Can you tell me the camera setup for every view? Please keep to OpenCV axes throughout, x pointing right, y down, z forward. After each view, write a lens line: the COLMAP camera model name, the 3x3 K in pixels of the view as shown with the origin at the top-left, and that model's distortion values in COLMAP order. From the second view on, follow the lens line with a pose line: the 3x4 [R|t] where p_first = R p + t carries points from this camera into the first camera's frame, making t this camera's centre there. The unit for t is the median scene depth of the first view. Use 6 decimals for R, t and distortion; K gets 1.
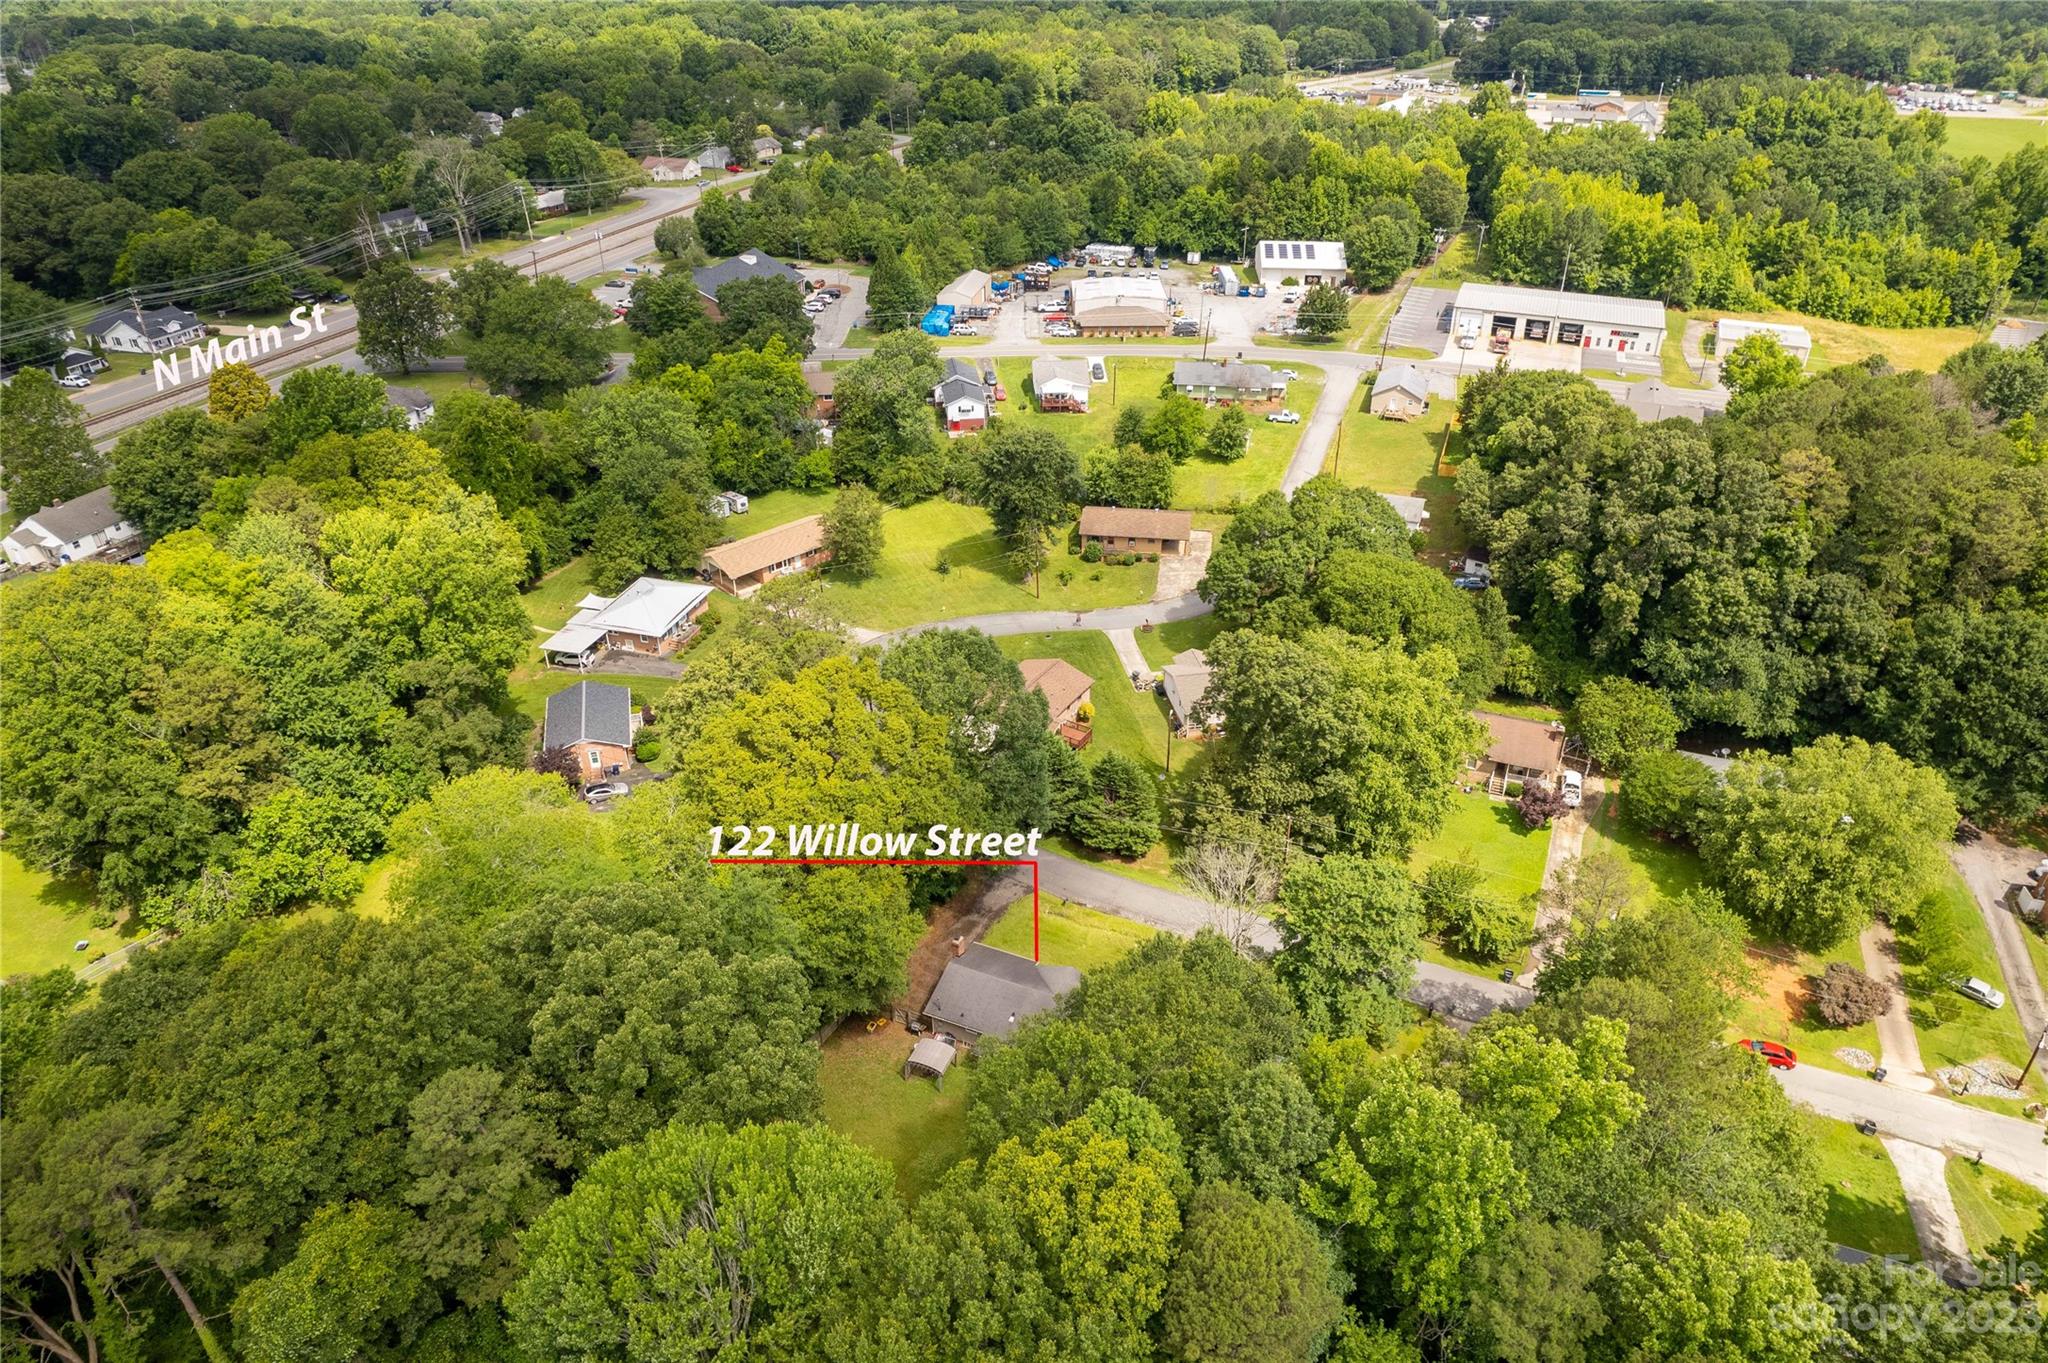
lens RADIAL K [[1314.7, 0, 1021.3], [0, 1314.7, 667.2], [0, 0, 1]] dist [-0.063110, 0.032640]
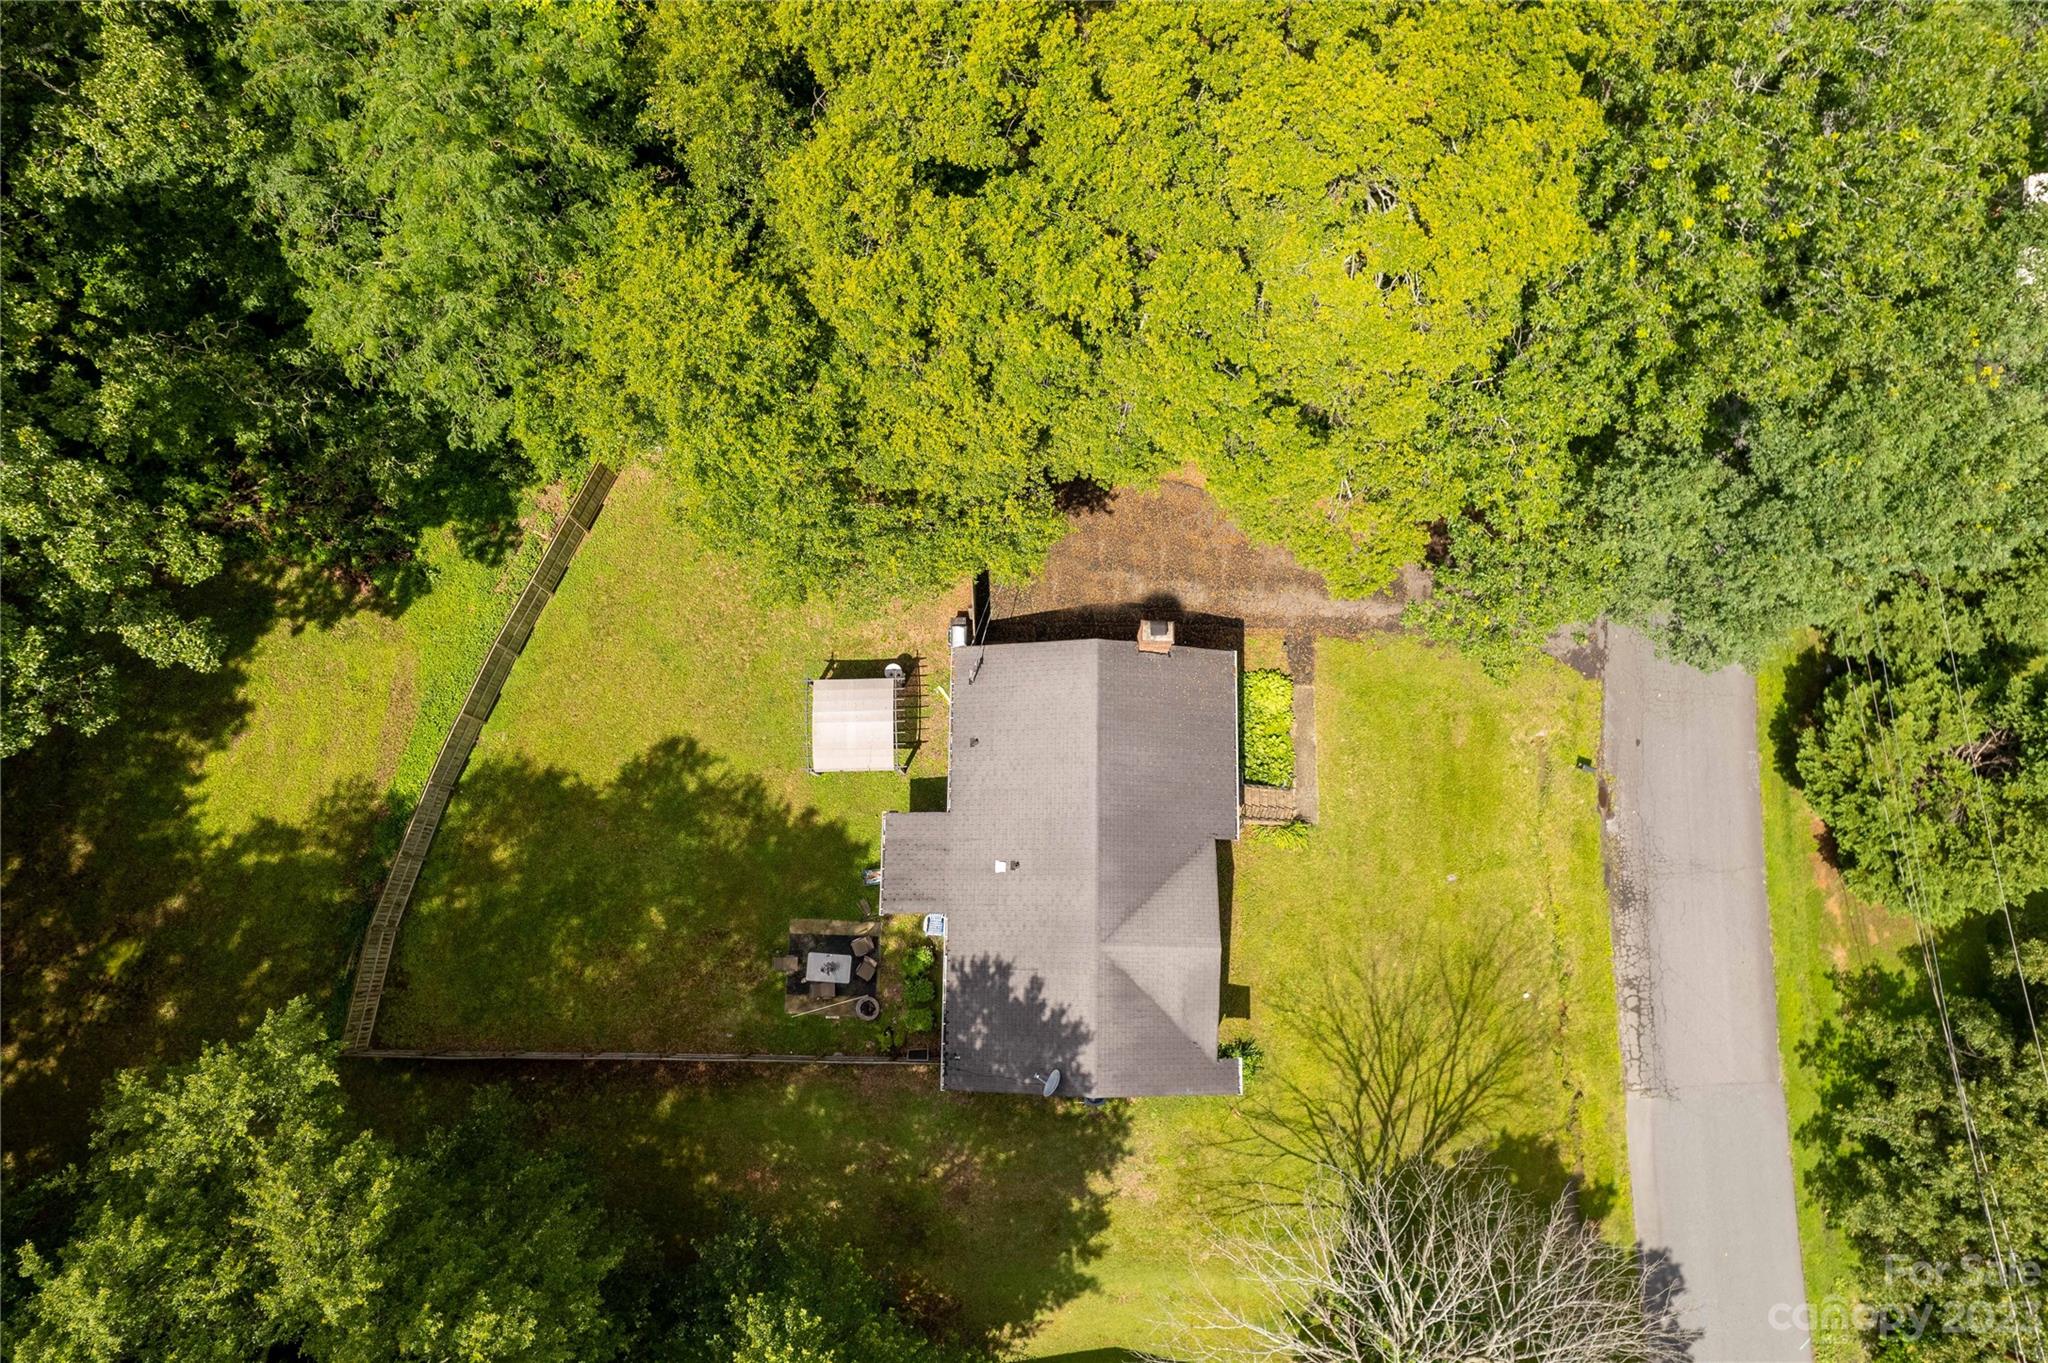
lens RADIAL K [[1314.7, 0, 1027.5], [0, 1314.7, 688.5], [0, 0, 1]] dist [-0.063110, 0.032640]
pose [[0.405708, 0.899458, -0.162405, 0.009372], [-0.459648, 0.354364, 0.814340, -0.060027], [0.790016, -0.255736, 0.557202, 0.685639]]
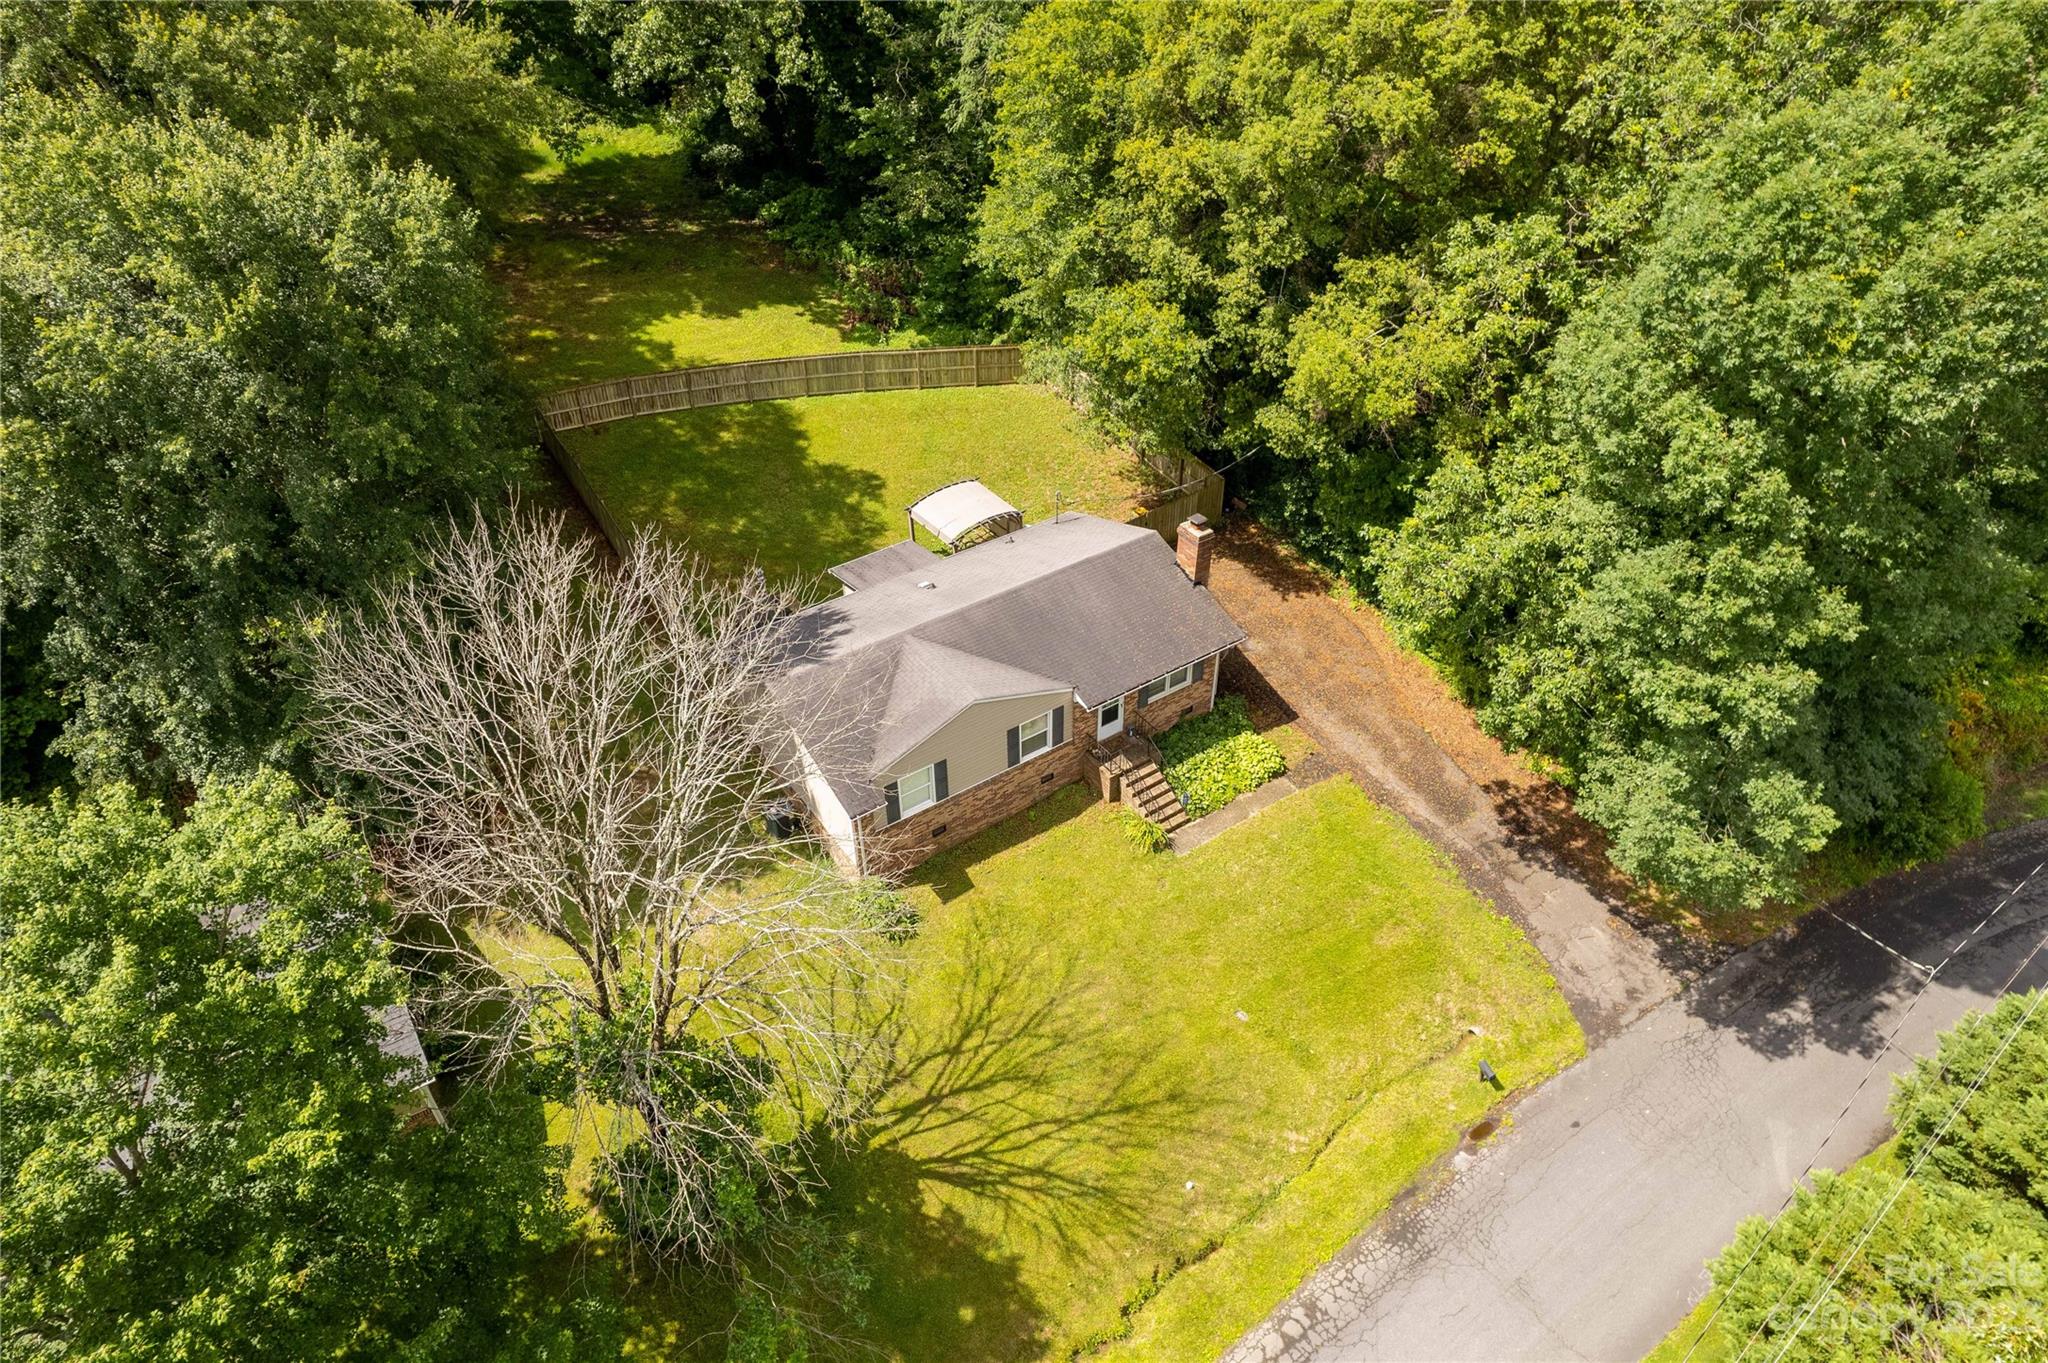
lens RADIAL K [[1314.7, 0, 1017.6], [0, 1314.7, 682.3], [0, 0, 1]] dist [-0.063110, 0.032640]
pose [[-0.512509, 0.547936, -0.661136, 0.221537], [-0.422997, 0.508938, 0.749703, -0.023730], [0.747267, 0.663888, -0.029060, 0.898536]]
